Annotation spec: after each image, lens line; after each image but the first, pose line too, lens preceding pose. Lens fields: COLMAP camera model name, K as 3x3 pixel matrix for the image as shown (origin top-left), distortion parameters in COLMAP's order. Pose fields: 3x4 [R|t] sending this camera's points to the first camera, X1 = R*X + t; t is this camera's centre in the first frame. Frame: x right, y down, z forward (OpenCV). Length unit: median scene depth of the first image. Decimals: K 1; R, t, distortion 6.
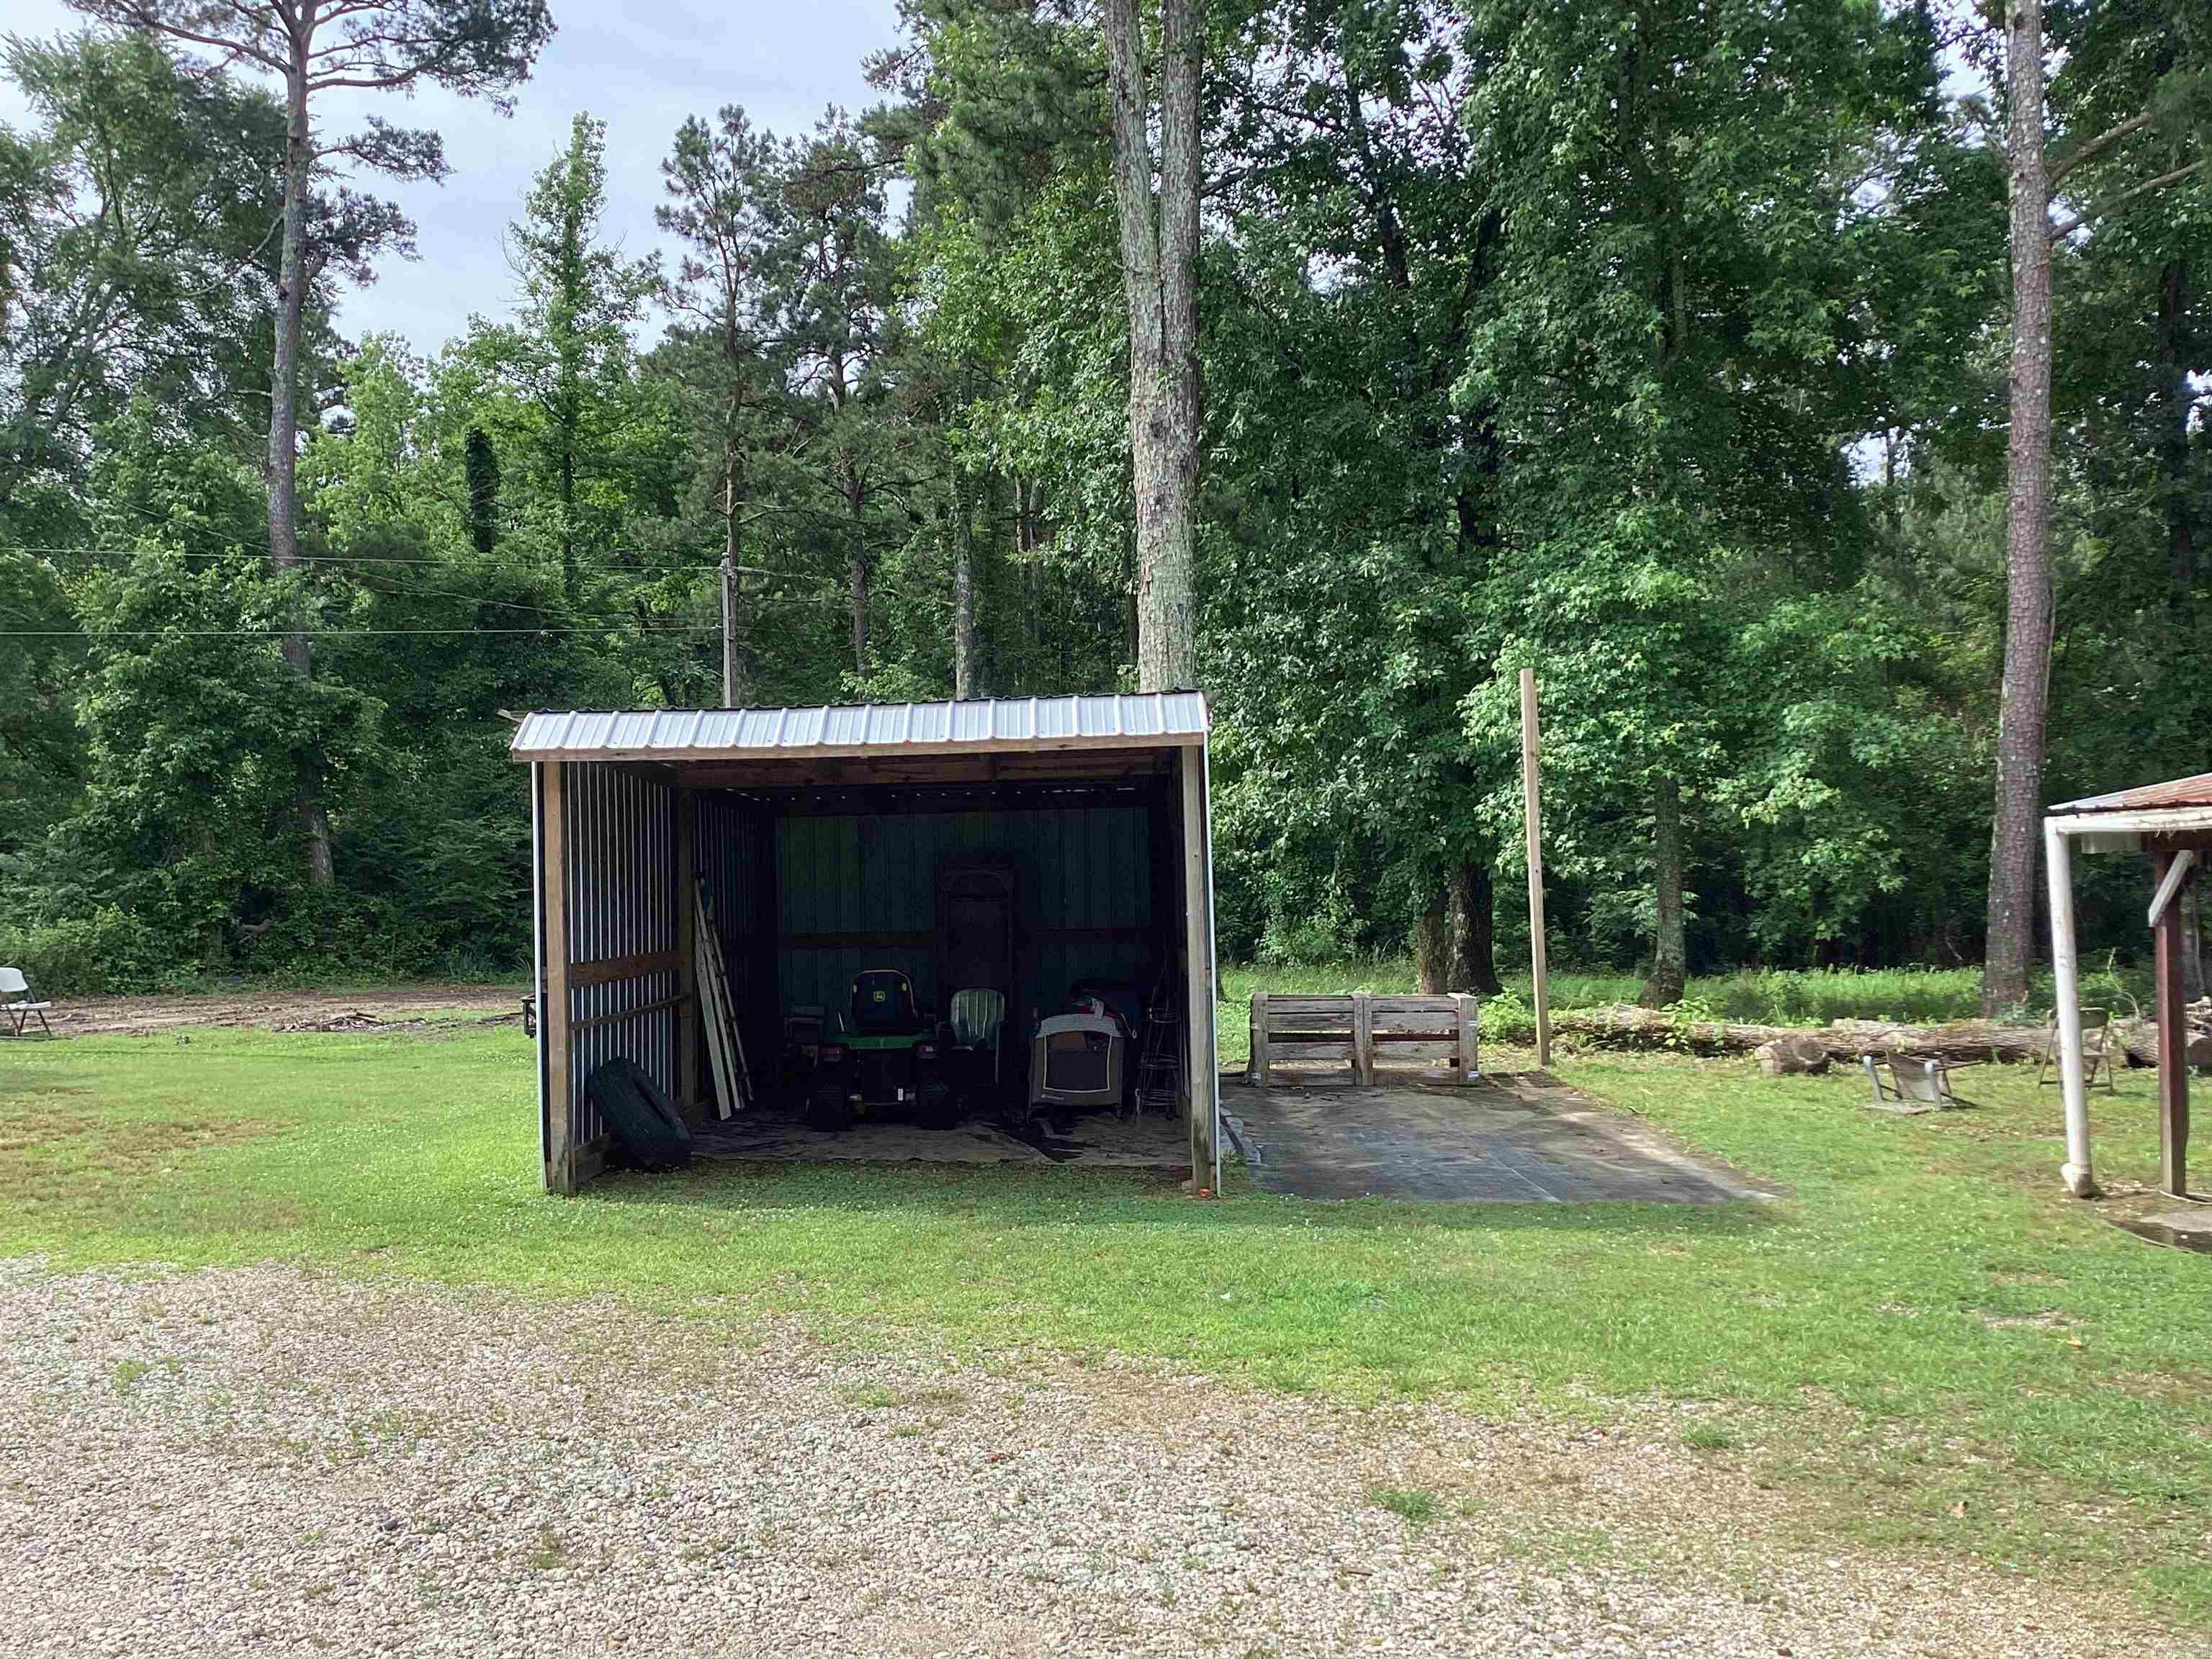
lens RADIAL K [[2007.5, 0, 1107.3], [0, 2007.5, 826.6], [0, 0, 1]] dist [0.013461, 0.000000]
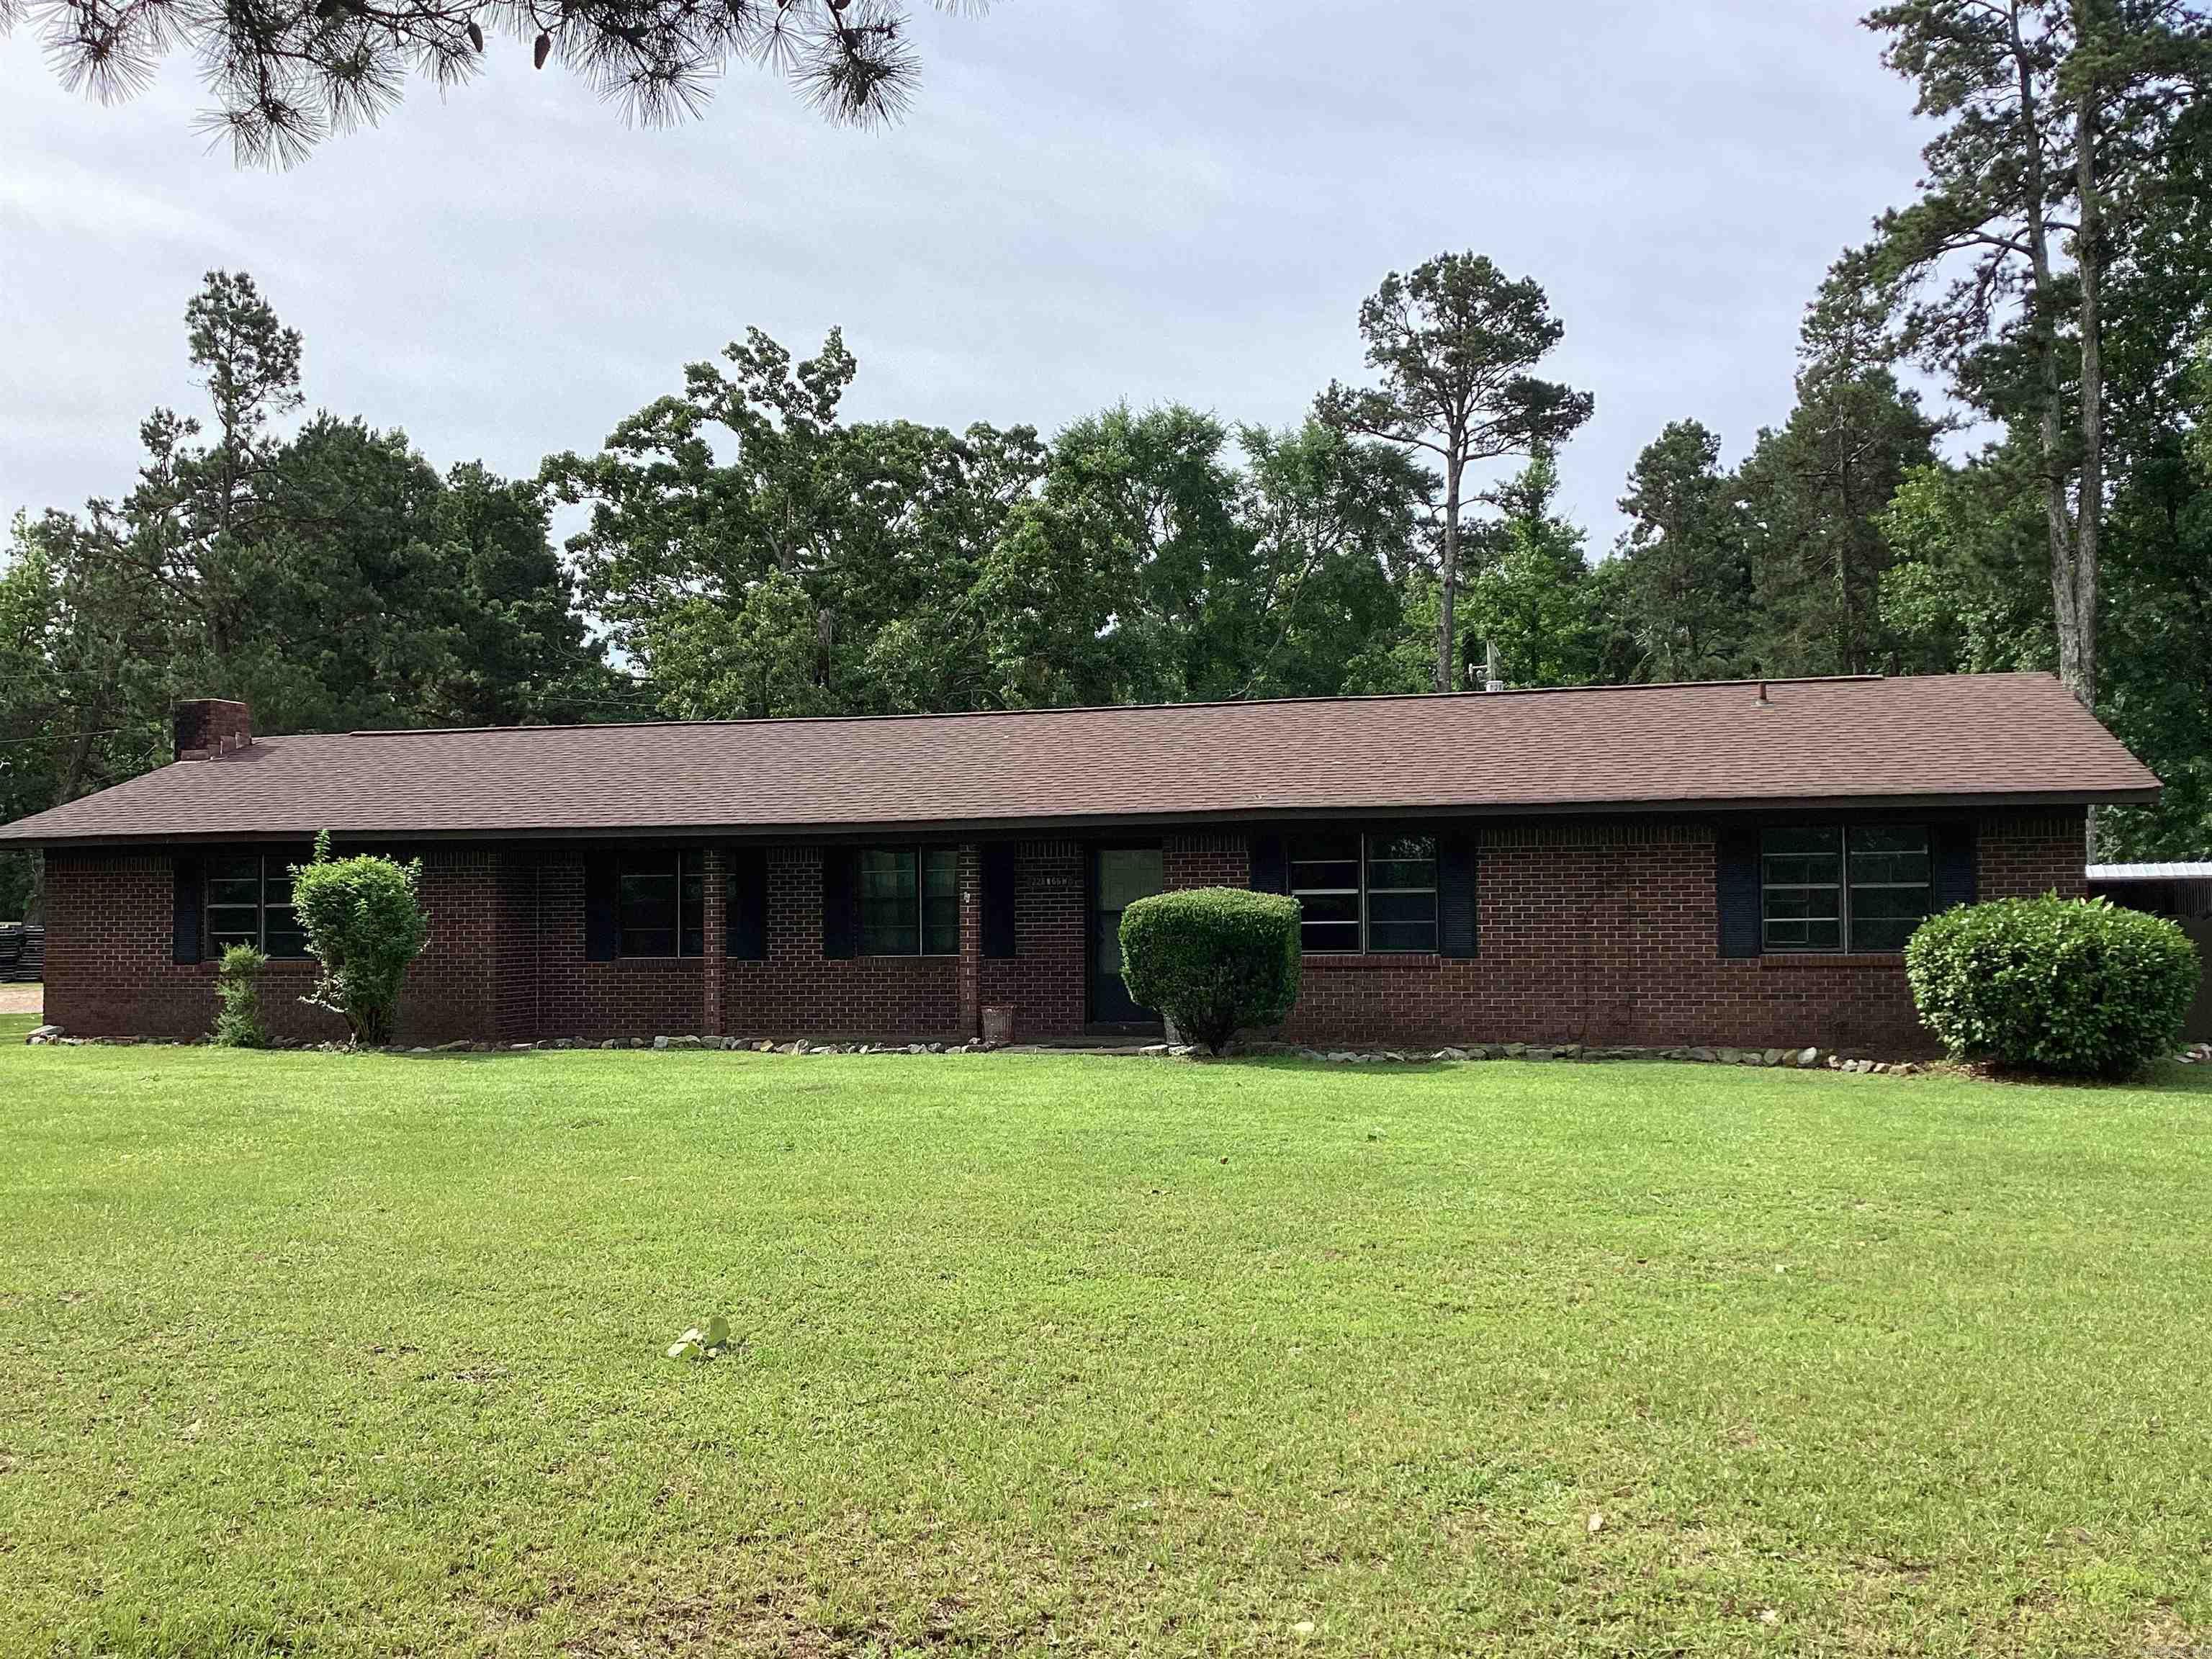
lens RADIAL K [[2007.5, 0, 1104.8], [0, 2007.5, 832.5], [0, 0, 1]] dist [0.013461, 0.000000]
pose [[0.965919, 0.002999, -0.258829, -0.396628], [-0.010012, 0.999617, -0.025782, -0.001921], [0.258653, 0.027494, 0.965579, -1.221725]]
